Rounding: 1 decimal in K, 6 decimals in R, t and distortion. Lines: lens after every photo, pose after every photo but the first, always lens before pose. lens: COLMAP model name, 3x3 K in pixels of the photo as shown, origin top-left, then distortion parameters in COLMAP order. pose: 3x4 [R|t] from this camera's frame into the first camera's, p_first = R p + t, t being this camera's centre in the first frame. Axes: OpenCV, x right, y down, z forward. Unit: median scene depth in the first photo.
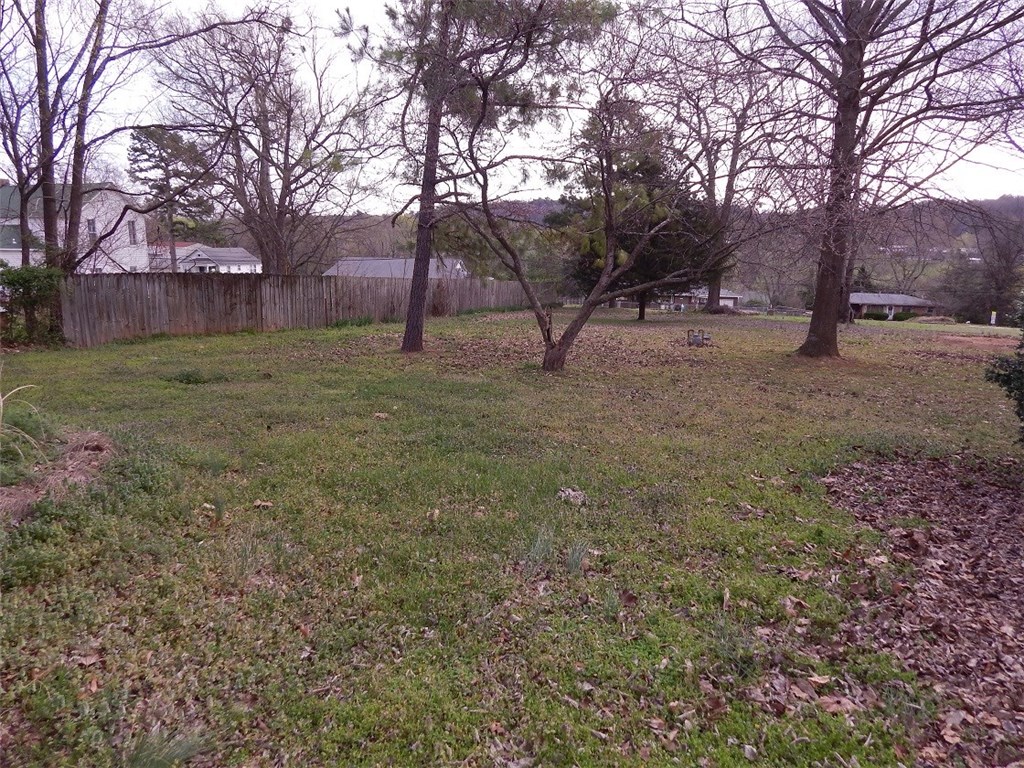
lens RADIAL K [[675.3, 0, 521.3], [0, 675.3, 379.8], [0, 0, 1]] dist [-0.007820, 0.001742]
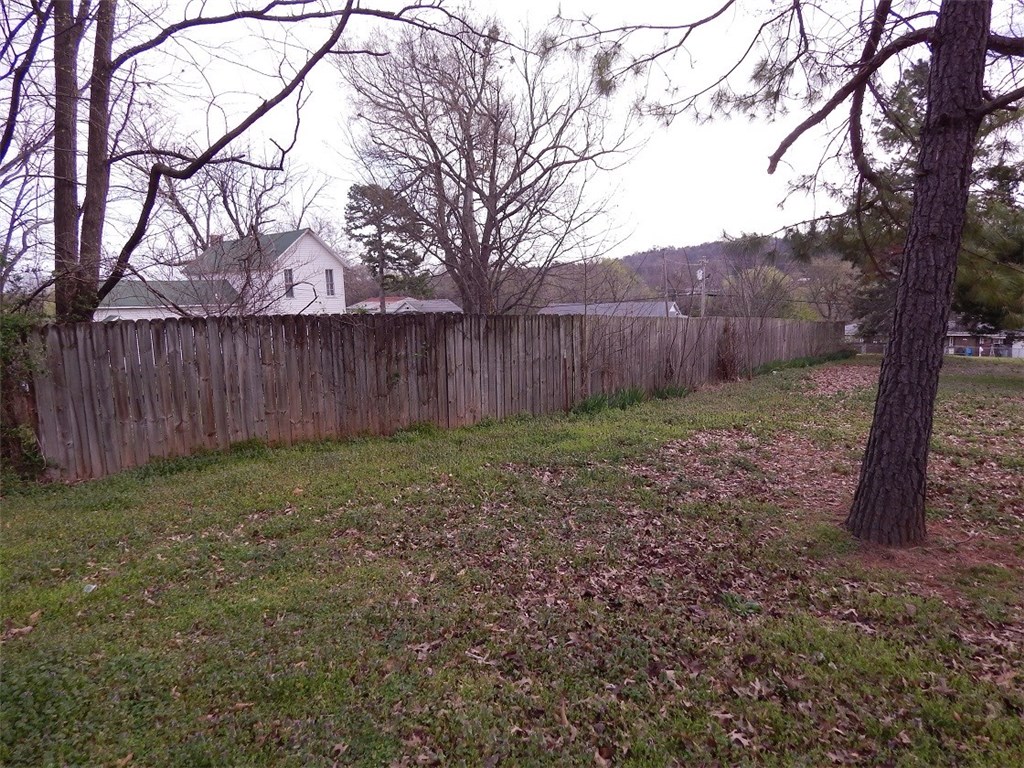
lens RADIAL K [[675.3, 0, 510.6], [0, 675.3, 386.5], [0, 0, 1]] dist [-0.007820, 0.001742]
pose [[0.954968, -0.004929, -0.296668, -0.076033], [-0.012457, 0.998314, -0.056685, -0.029805], [0.296447, 0.057828, 0.953297, 0.213118]]
